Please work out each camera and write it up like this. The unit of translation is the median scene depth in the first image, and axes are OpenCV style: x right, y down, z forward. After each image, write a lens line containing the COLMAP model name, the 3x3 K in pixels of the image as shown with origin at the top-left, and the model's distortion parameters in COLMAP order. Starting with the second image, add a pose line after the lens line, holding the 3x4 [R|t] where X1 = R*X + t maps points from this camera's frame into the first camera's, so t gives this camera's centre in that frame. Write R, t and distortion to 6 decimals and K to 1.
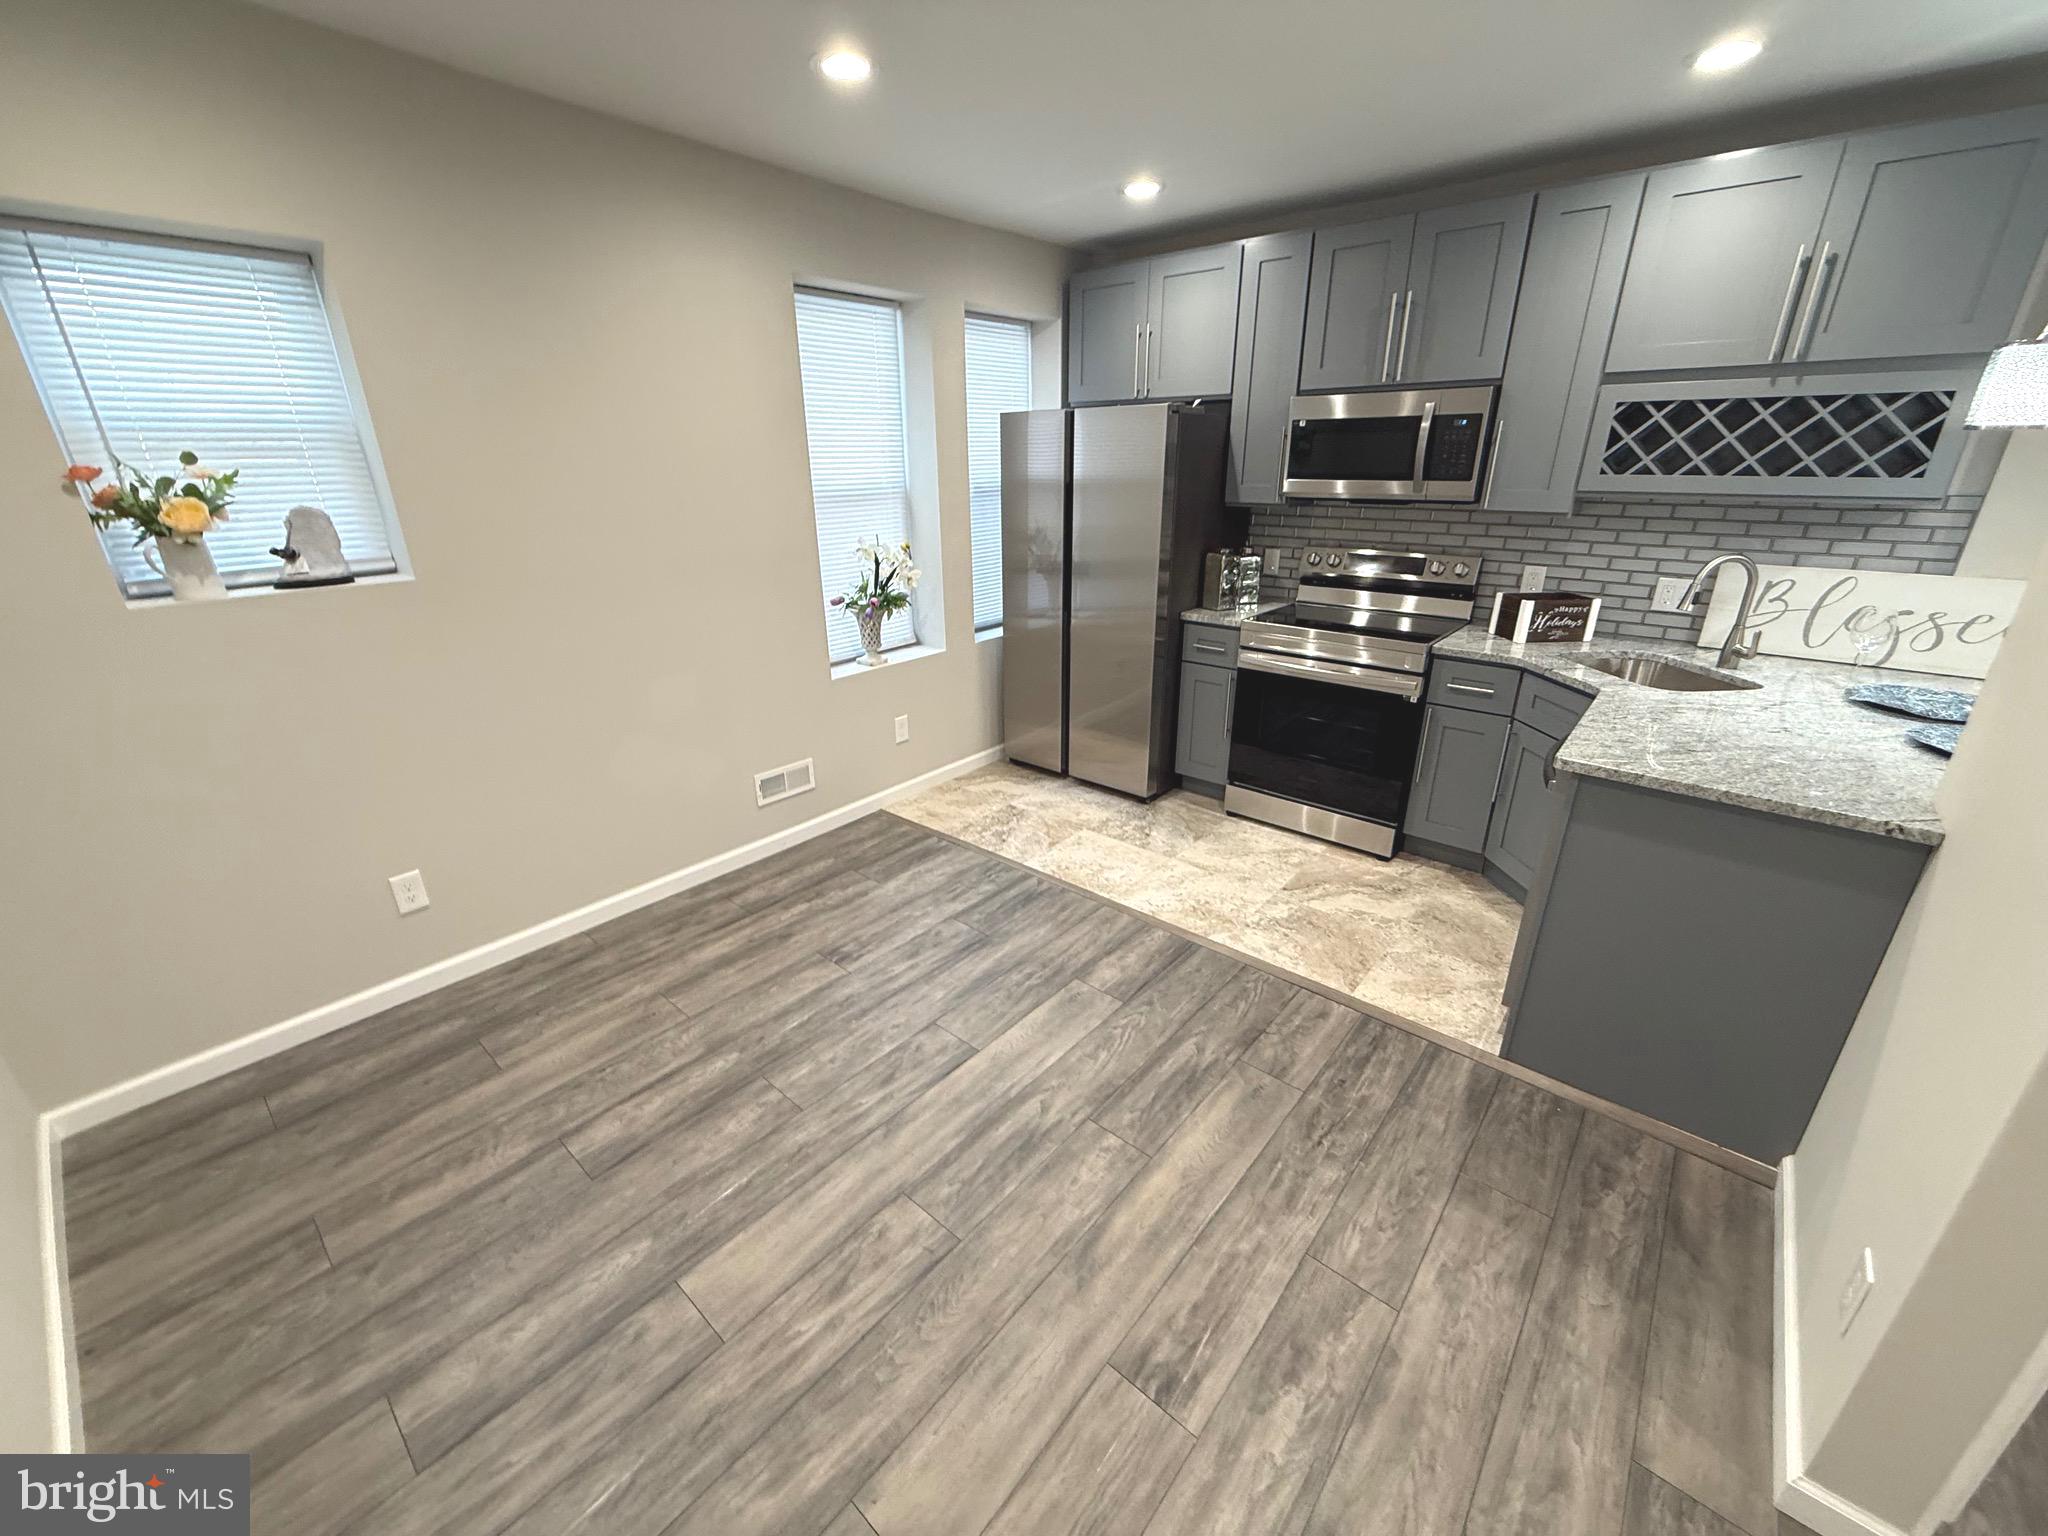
lens RADIAL K [[813.3, 0, 1018.8], [0, 813.3, 764.2], [0, 0, 1]] dist [0.001355, -0.000693]
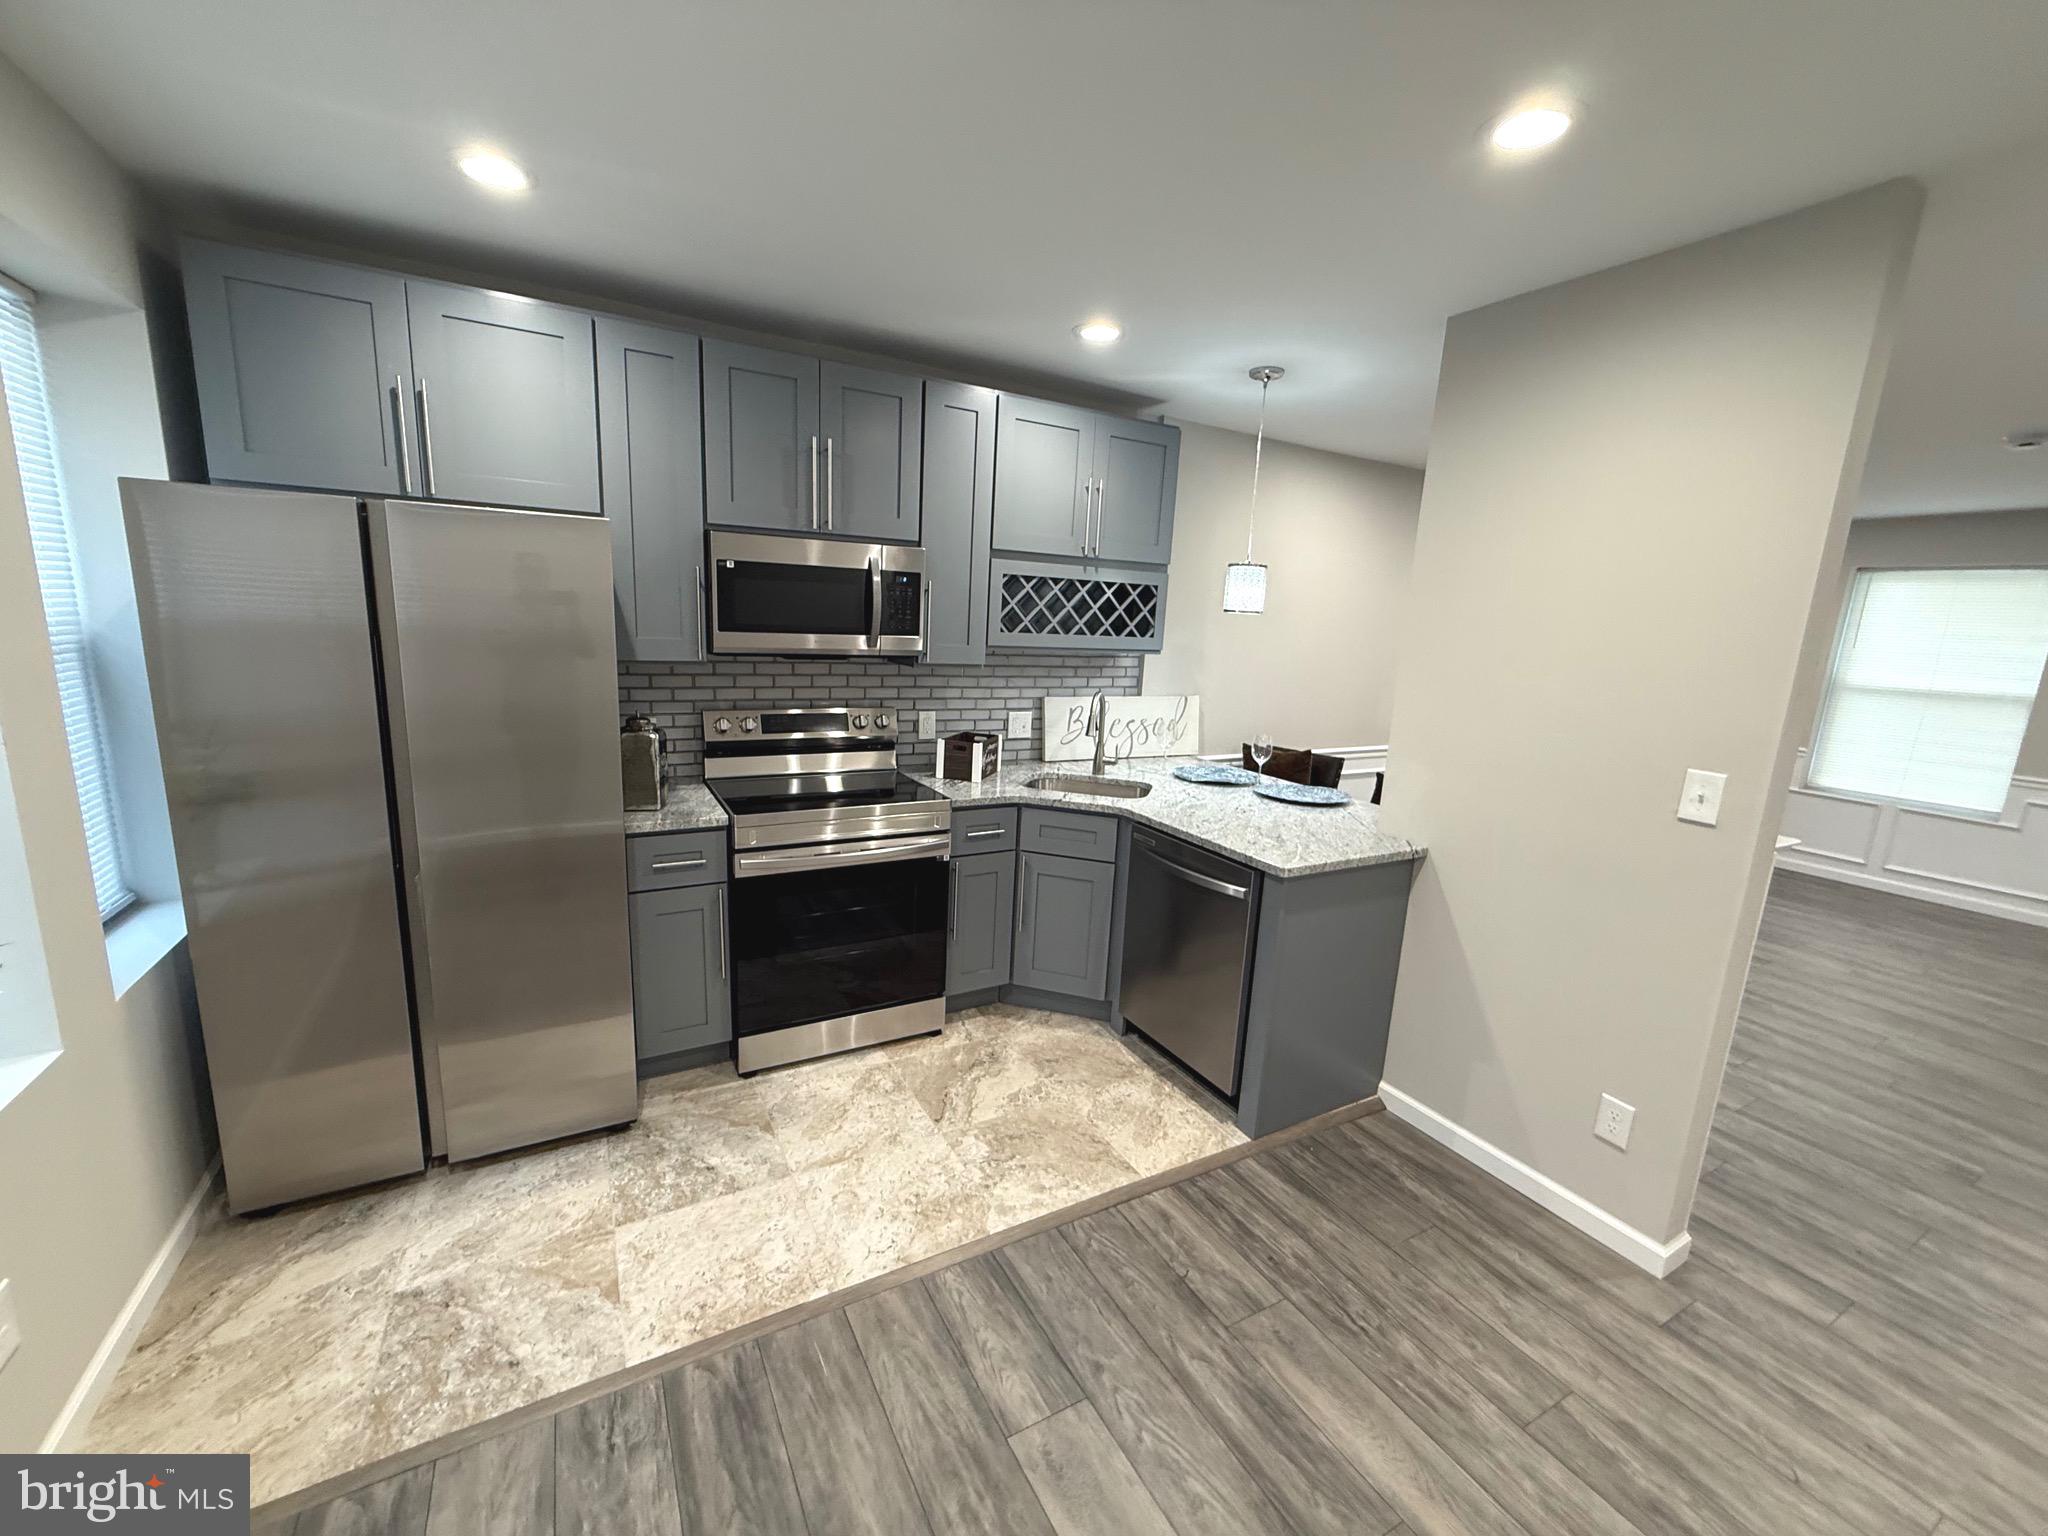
lens RADIAL K [[813.3, 0, 1011.4], [0, 813.3, 767.5], [0, 0, 1]] dist [0.001355, -0.000693]
pose [[0.345928, -0.149469, 0.926279, -0.366936], [0.289444, 0.956080, 0.046182, -0.211529], [-0.892500, 0.252130, 0.373998, 0.577838]]
